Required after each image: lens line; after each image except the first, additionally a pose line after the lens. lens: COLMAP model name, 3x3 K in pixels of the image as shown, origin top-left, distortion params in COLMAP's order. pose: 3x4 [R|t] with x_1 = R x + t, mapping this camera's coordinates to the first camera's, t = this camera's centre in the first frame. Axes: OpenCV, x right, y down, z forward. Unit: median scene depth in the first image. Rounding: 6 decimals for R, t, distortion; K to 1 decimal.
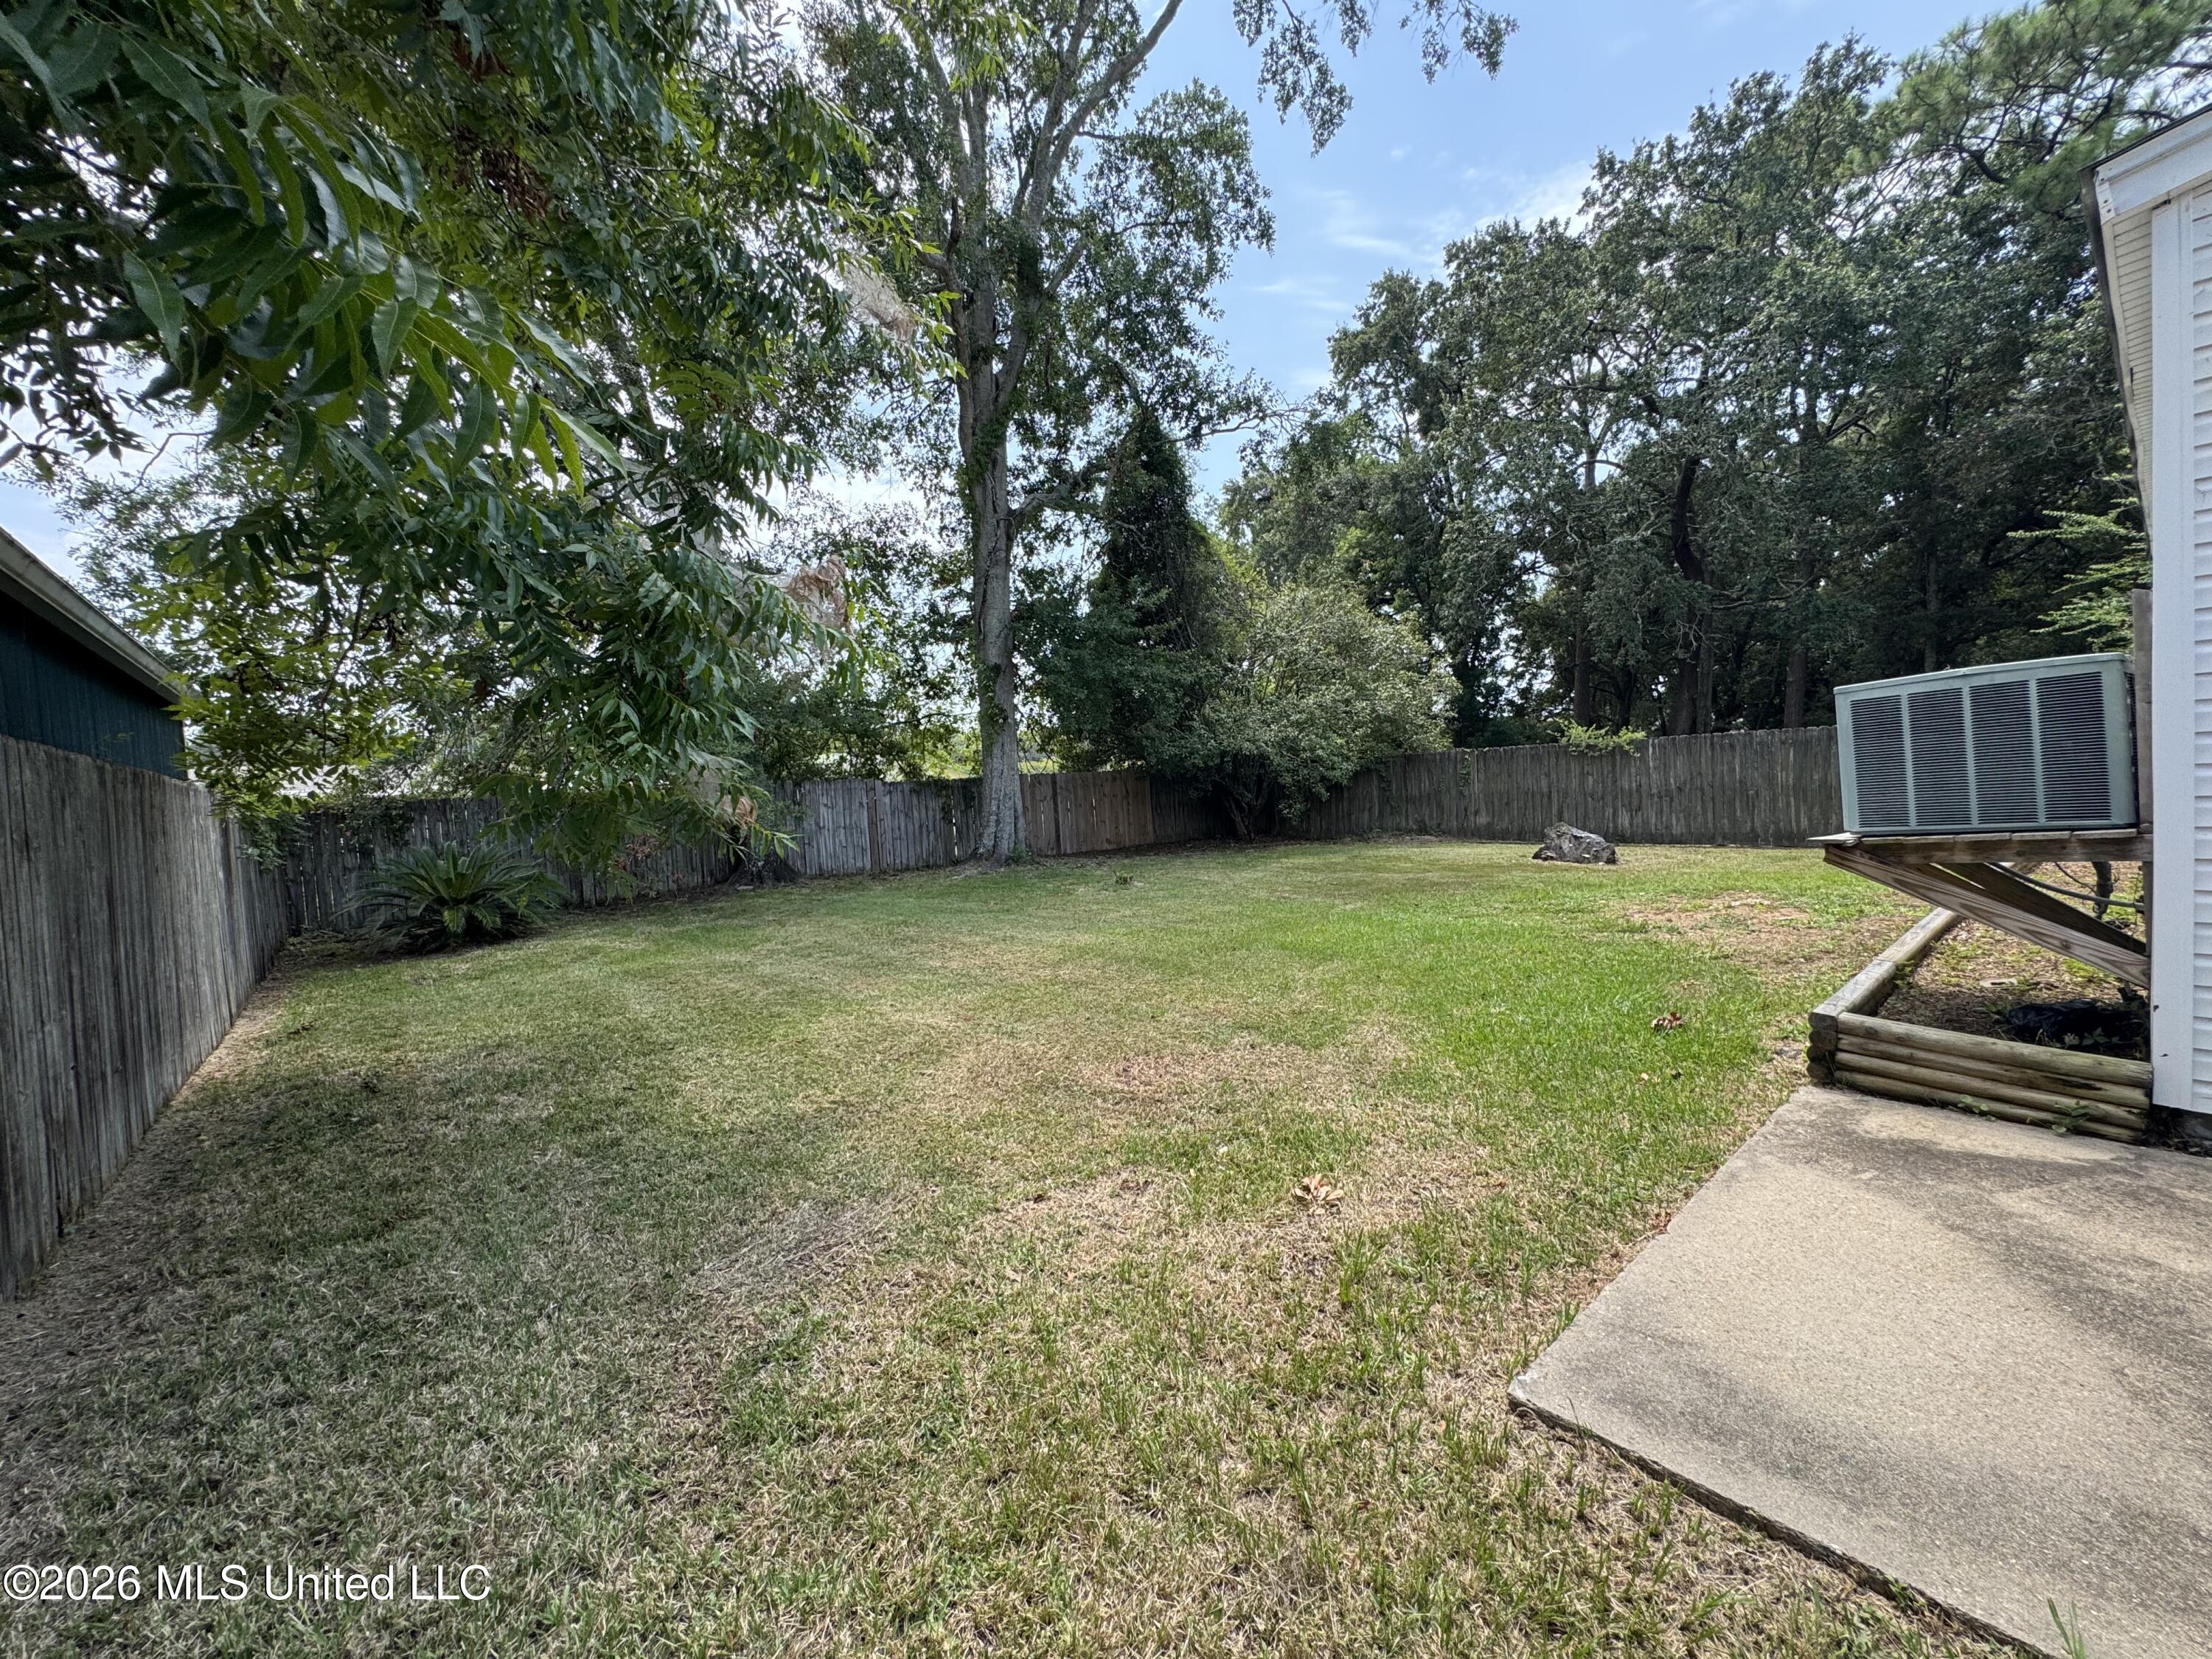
lens RADIAL K [[886.6, 0, 1109.7], [0, 886.6, 837.2], [0, 0, 1]] dist [-0.003754, 0.000313]
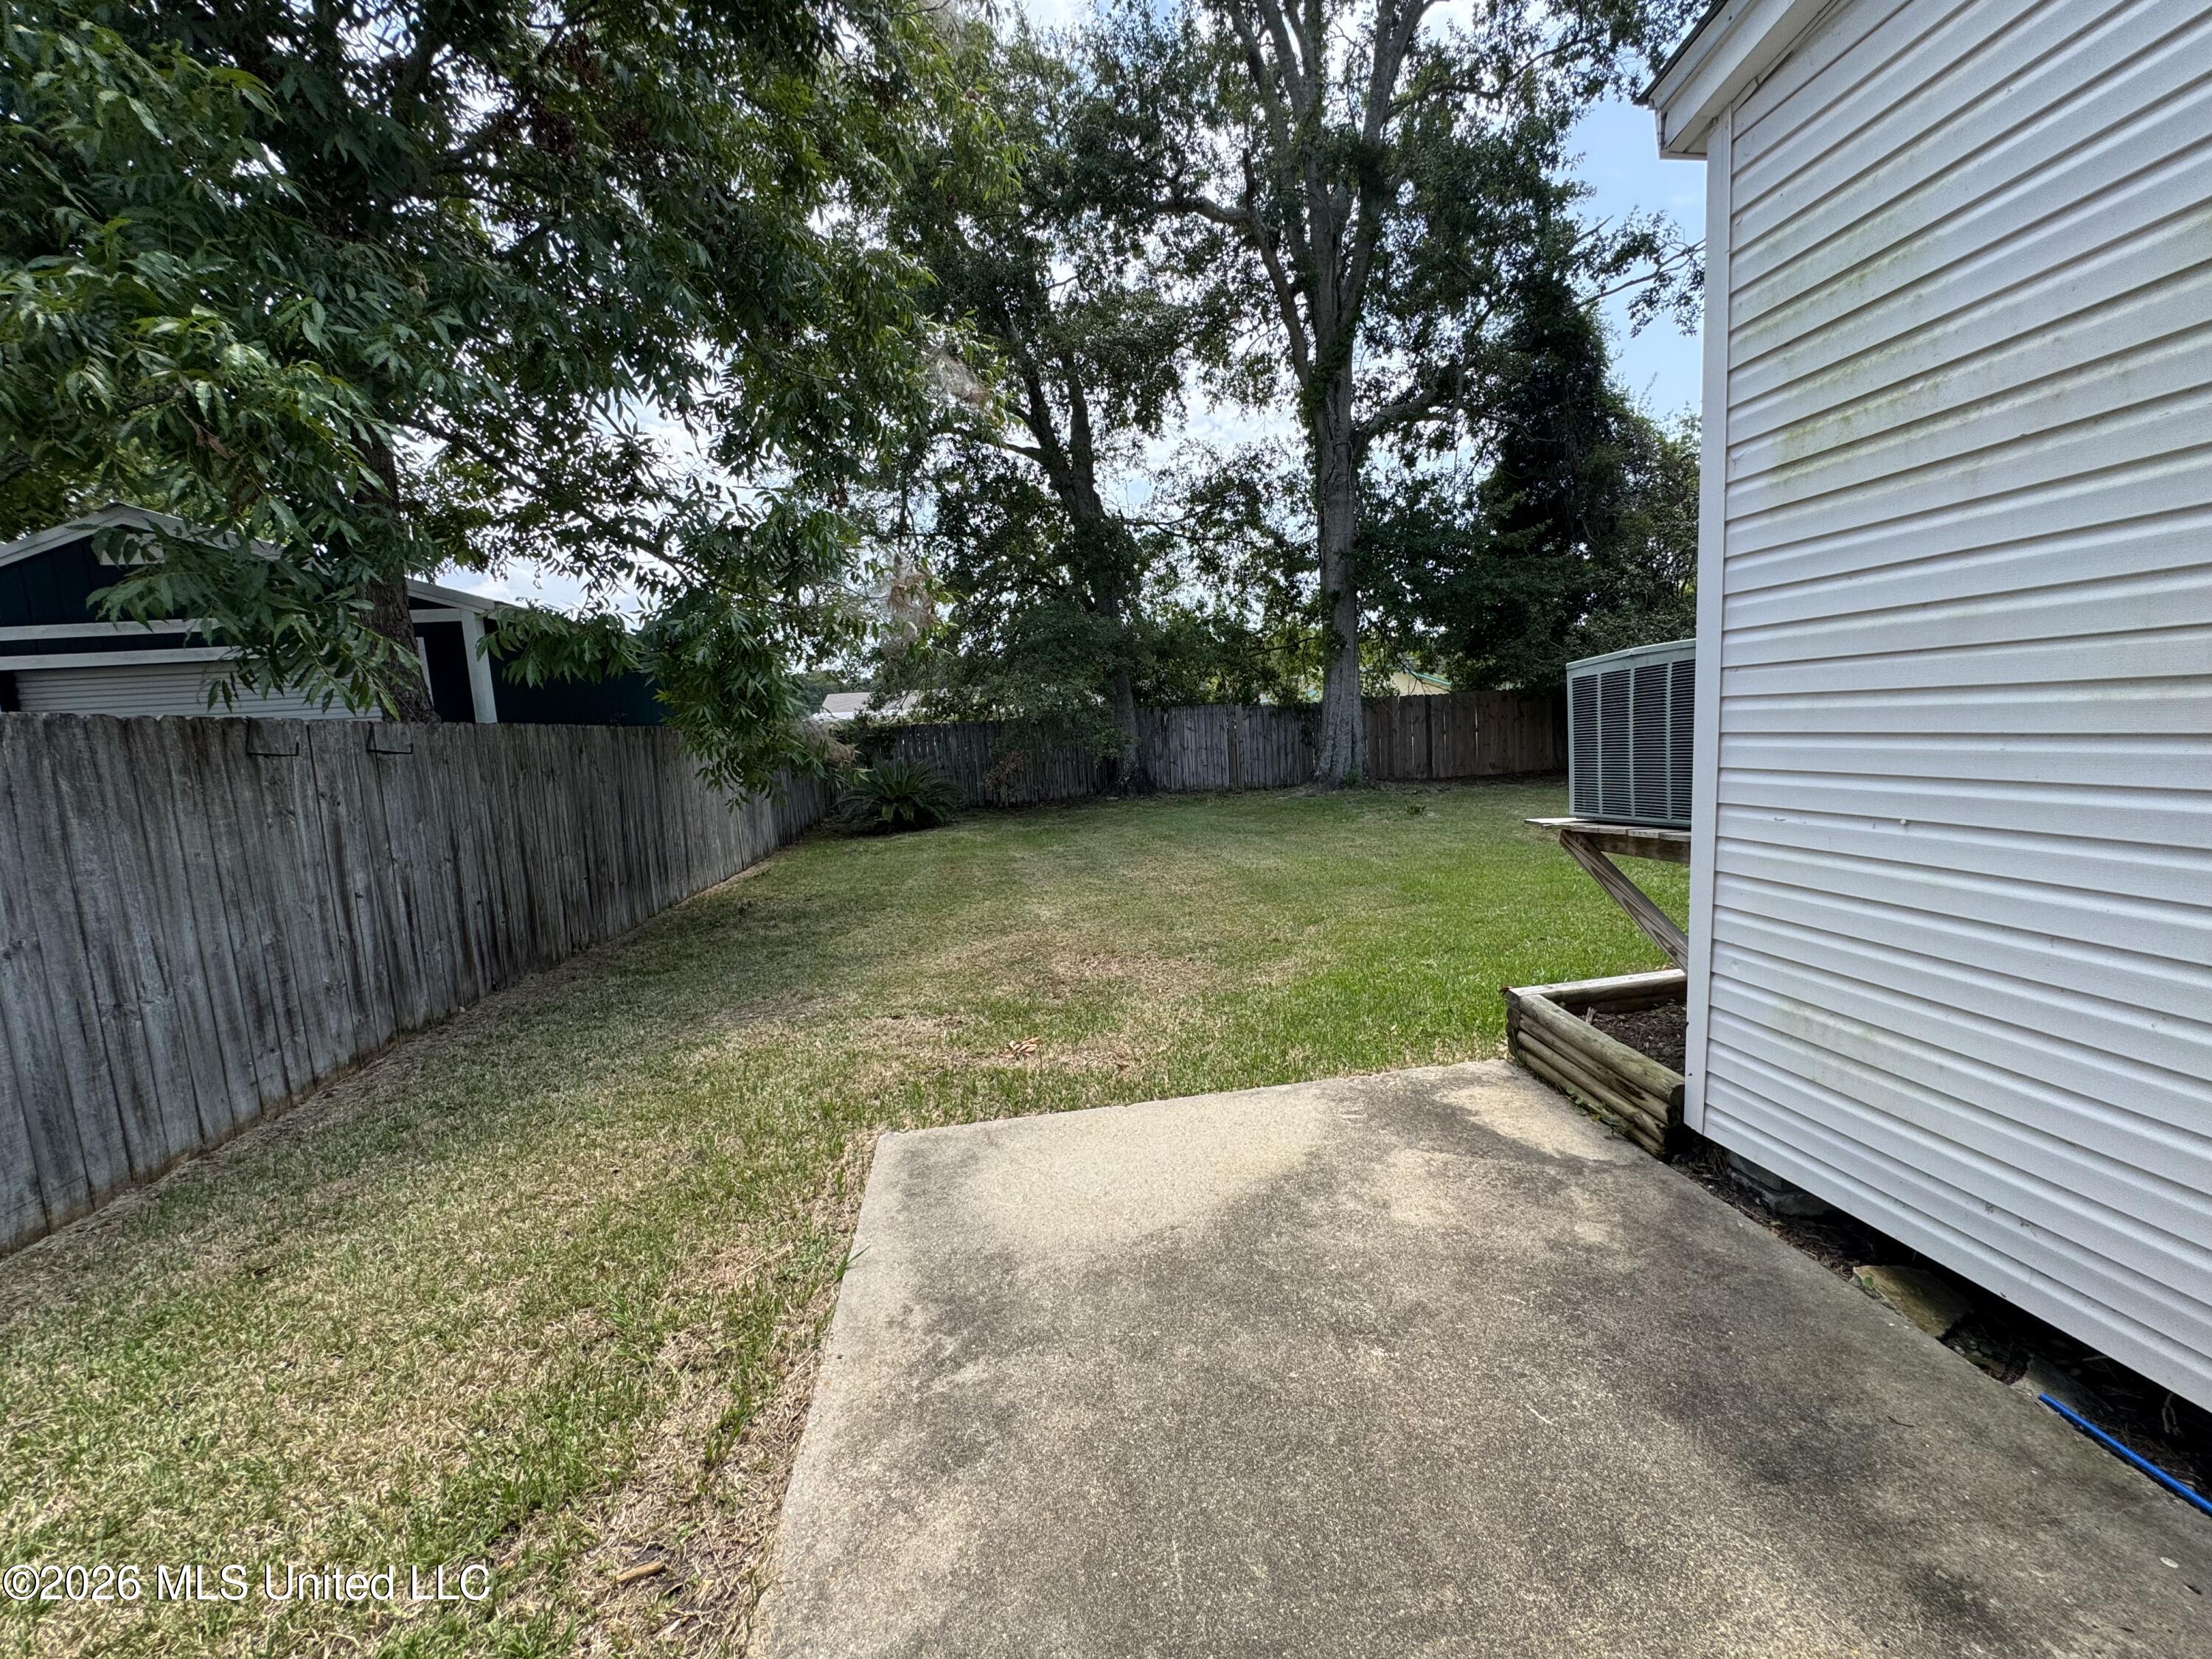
lens RADIAL K [[886.6, 0, 1091.5], [0, 886.6, 831.8], [0, 0, 1]] dist [-0.003754, 0.000313]
pose [[0.834577, 0.067314, -0.546764, 0.343068], [-0.014556, 0.994855, 0.100262, -0.028432], [0.550699, -0.075718, 0.831262, -0.034694]]
